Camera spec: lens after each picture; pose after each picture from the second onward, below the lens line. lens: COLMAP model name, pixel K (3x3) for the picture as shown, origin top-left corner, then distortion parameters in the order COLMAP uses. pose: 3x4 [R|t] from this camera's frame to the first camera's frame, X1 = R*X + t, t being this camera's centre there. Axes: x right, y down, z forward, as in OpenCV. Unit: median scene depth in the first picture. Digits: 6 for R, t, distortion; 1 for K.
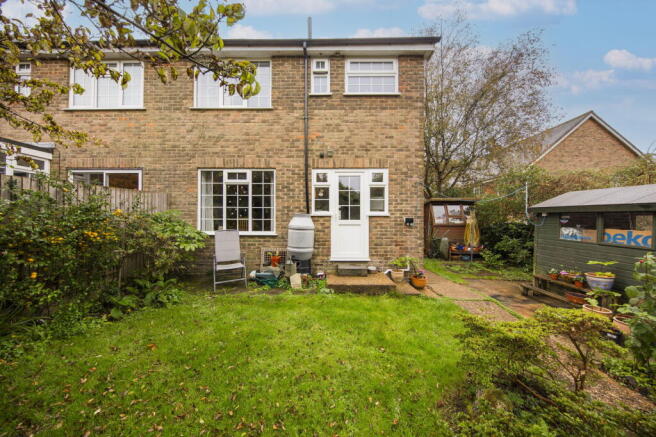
lens RADIAL K [[212.7, 0, 326.3], [0, 212.7, 214.0], [0, 0, 1]] dist [-0.001859, -0.000074]
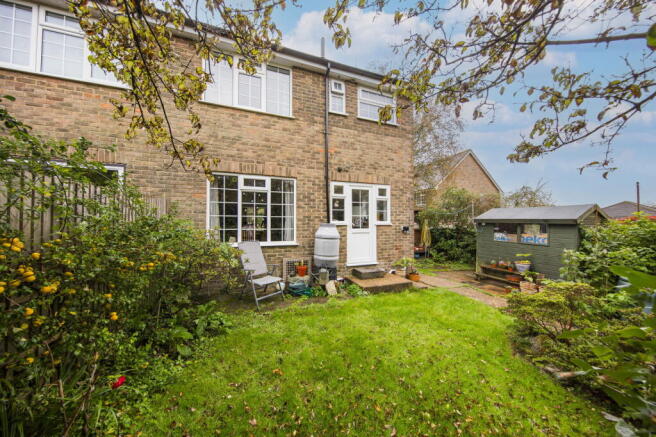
lens RADIAL K [[212.7, 0, 326.3], [0, 212.7, 214.0], [0, 0, 1]] dist [-0.001859, -0.000074]
pose [[0.932031, 0.013516, 0.362125, -0.471752], [-0.008508, 0.999845, -0.015422, -0.030673], [-0.362278, 0.011293, 0.932002, 0.015323]]
